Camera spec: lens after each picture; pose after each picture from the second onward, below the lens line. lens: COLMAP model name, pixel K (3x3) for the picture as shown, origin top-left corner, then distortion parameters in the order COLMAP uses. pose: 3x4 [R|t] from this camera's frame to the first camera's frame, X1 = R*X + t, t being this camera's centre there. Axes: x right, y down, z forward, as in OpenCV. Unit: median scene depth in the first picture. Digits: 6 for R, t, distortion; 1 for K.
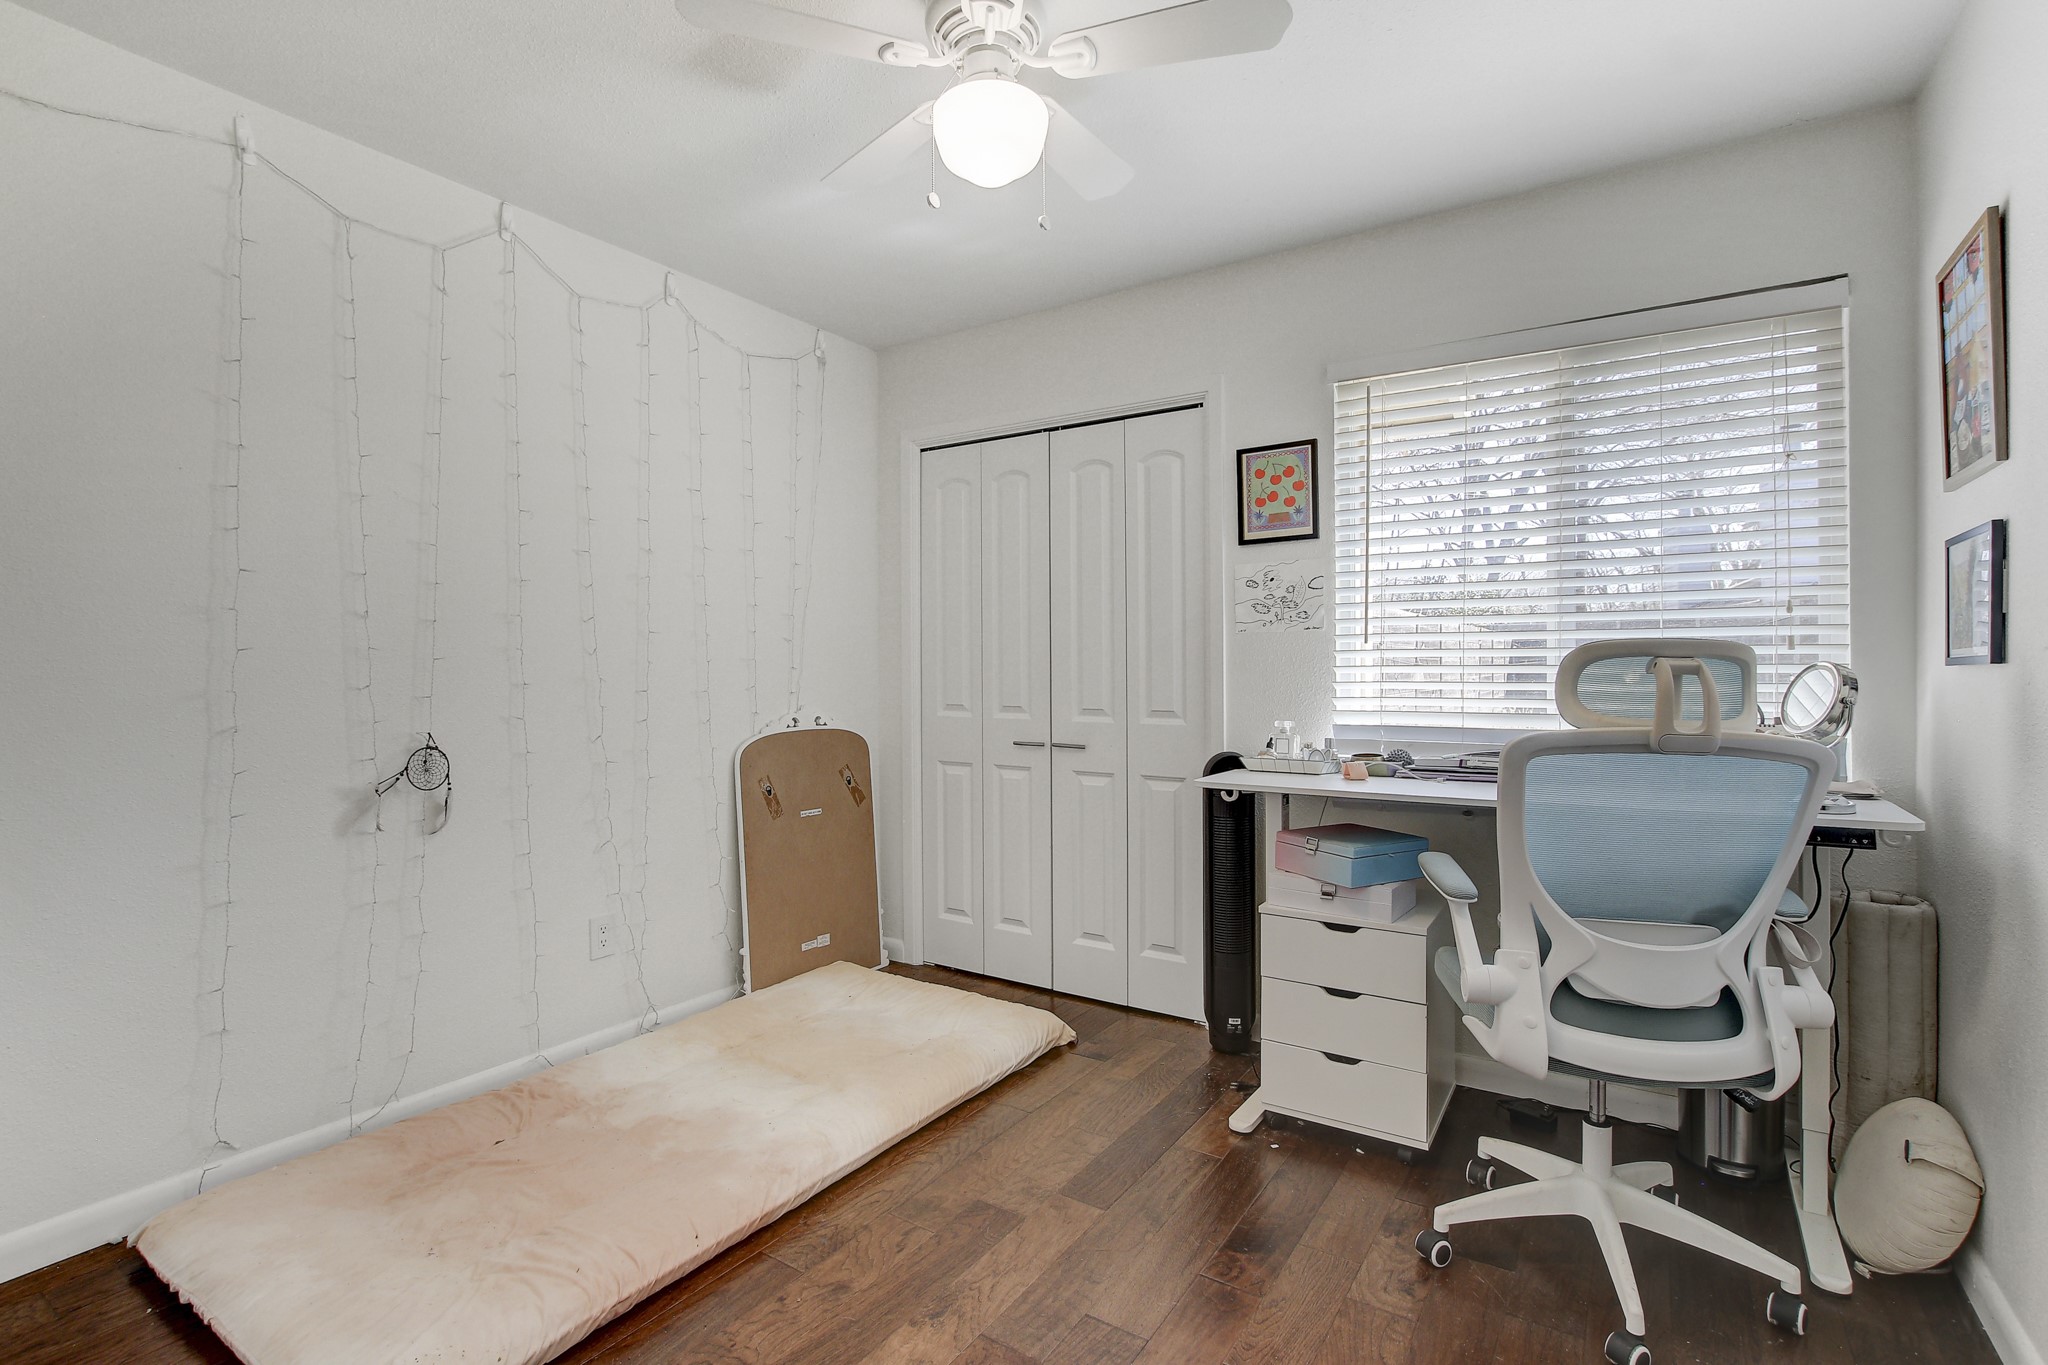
lens RADIAL K [[961.5, 0, 1022.9], [0, 961.5, 673.8], [0, 0, 1]] dist [-0.024430, 0.004437]
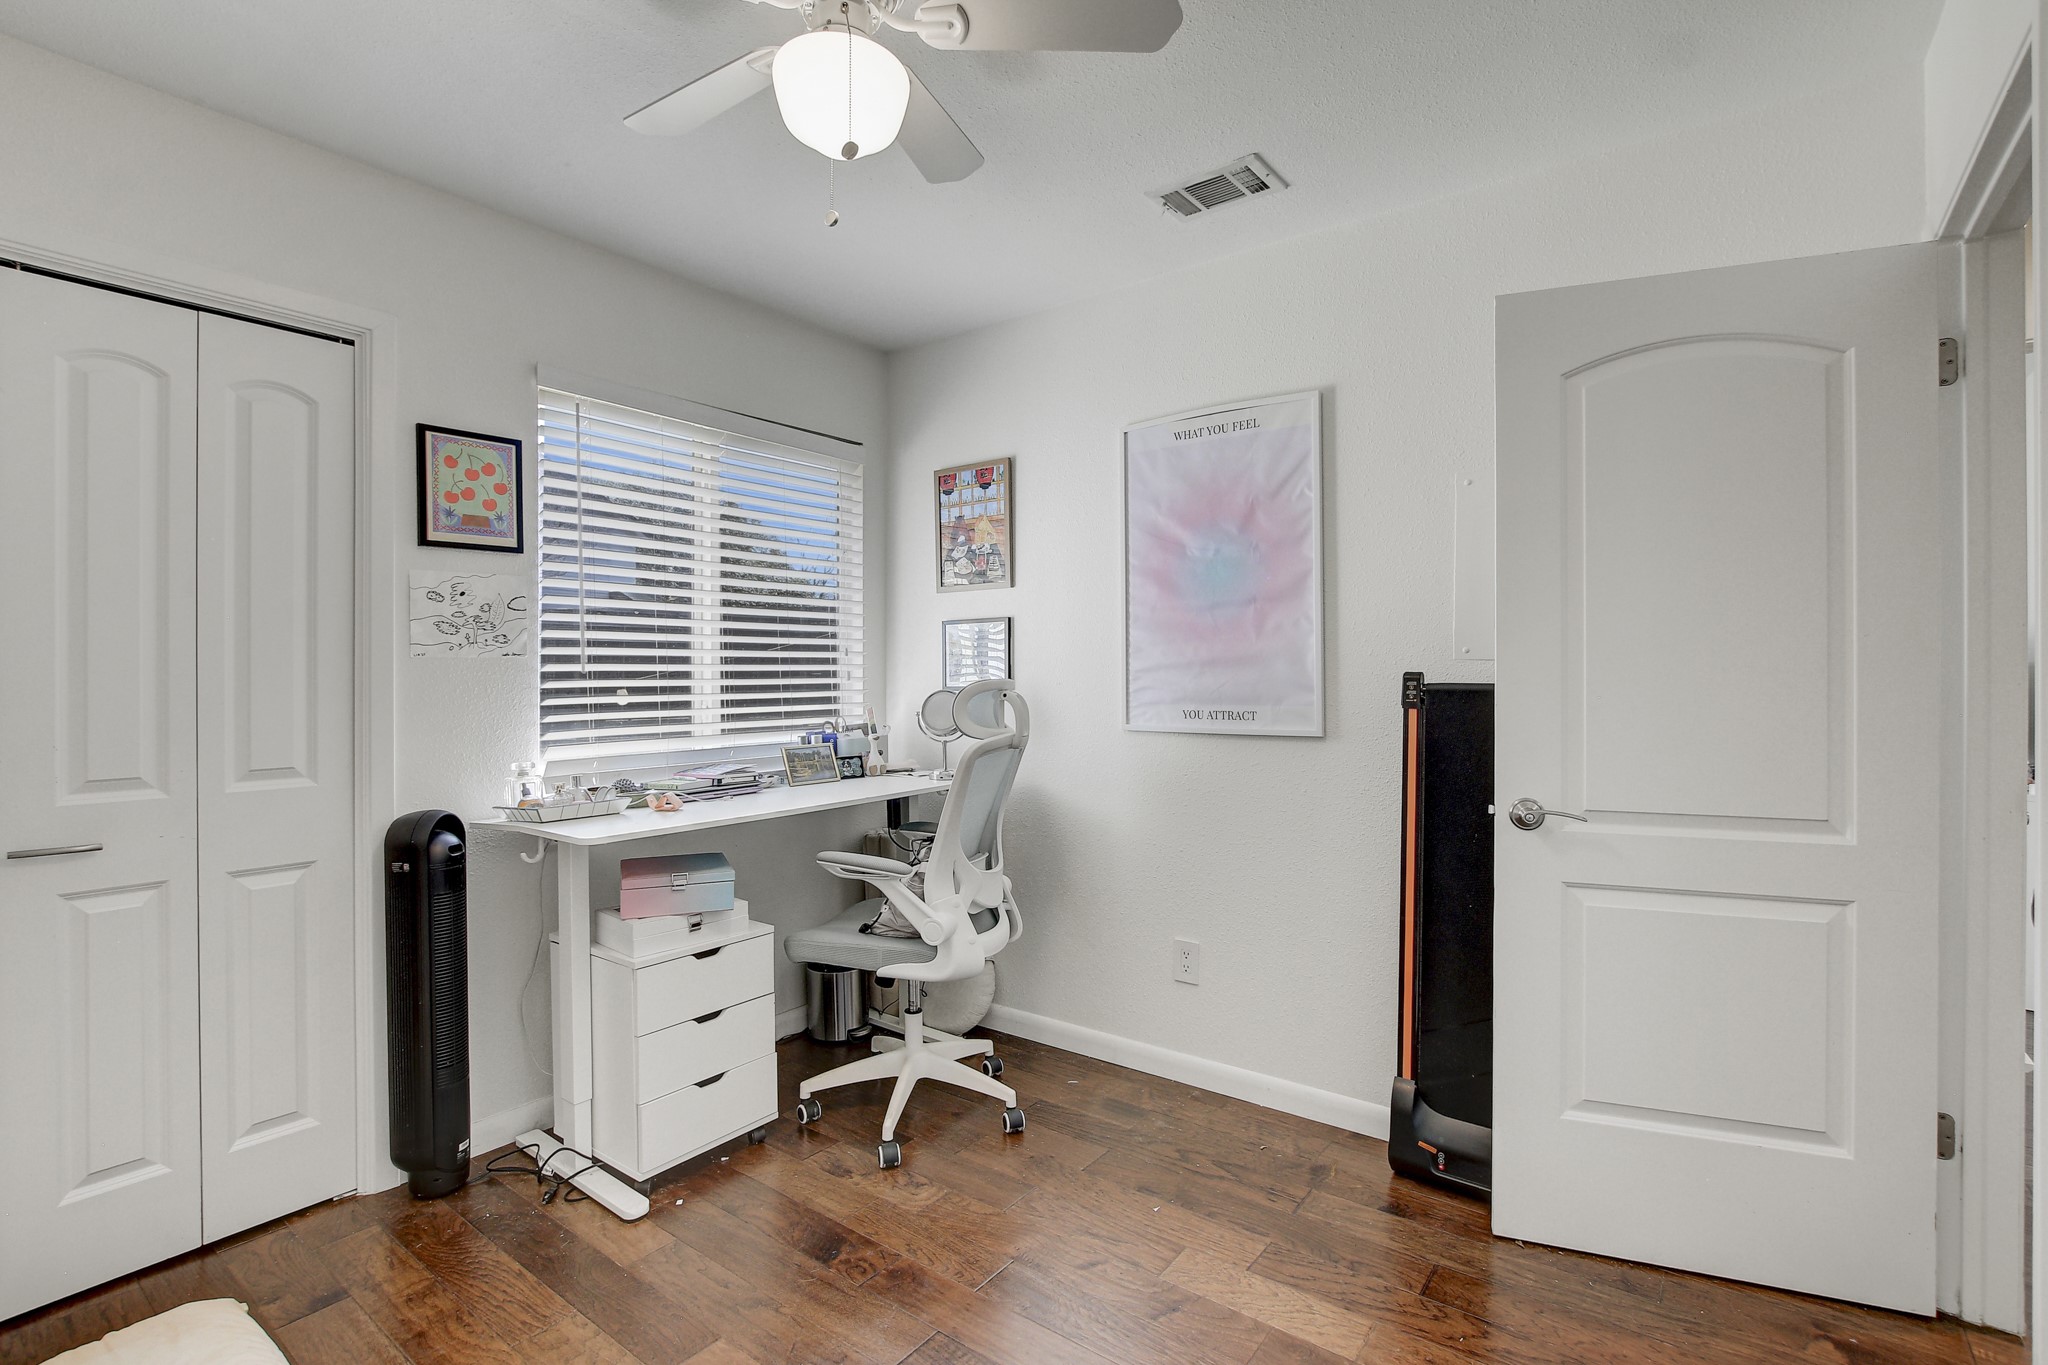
lens RADIAL K [[961.5, 0, 1023.1], [0, 961.5, 676.2], [0, 0, 1]] dist [-0.024430, 0.004437]
pose [[0.053628, -0.004295, 0.998552, -0.535061], [0.010724, 0.999936, 0.003725, -0.025572], [-0.998503, 0.010509, 0.053671, 0.479151]]
